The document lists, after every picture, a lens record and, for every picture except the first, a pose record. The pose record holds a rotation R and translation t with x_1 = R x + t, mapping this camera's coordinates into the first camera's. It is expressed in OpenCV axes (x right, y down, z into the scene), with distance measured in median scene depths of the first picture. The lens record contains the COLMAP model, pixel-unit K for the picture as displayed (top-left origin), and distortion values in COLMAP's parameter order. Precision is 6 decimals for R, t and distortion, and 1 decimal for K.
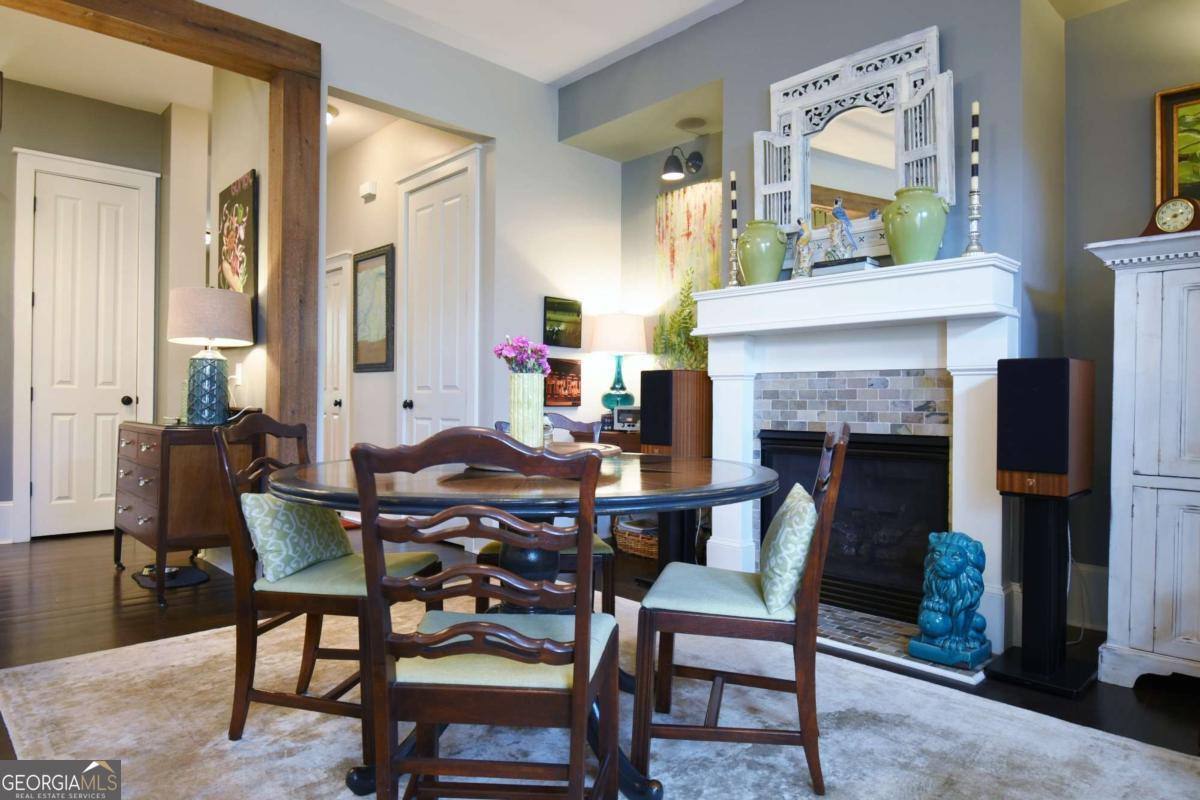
lens RADIAL K [[723.3, 0, 608.7], [0, 723.3, 405.5], [0, 0, 1]] dist [-0.014209, -0.008042]
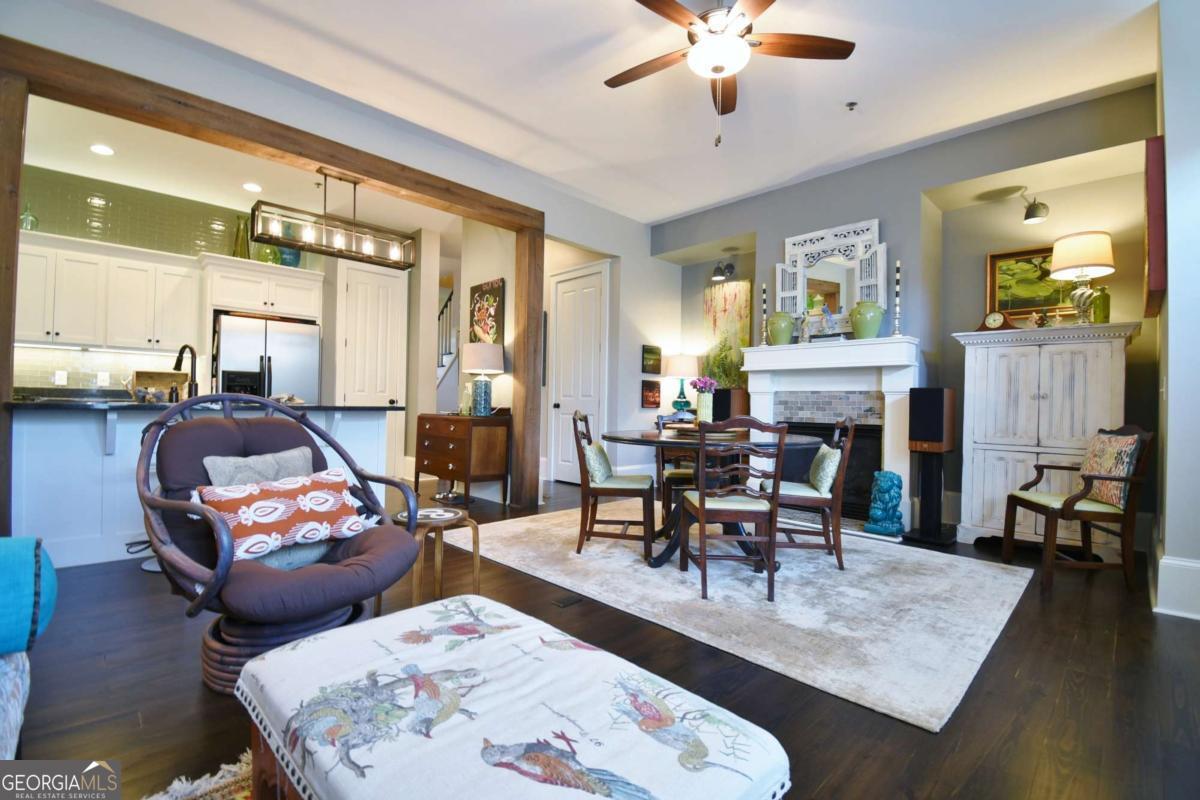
lens RADIAL K [[528.9, 0, 603.1], [0, 528.9, 403.3], [0, 0, 1]] dist [-0.012828, -0.003556]
pose [[0.999933, 0.010031, 0.005764, -0.284934], [-0.009993, 0.999928, -0.006636, -0.000066], [-0.005831, 0.006578, 0.999961, -0.418200]]
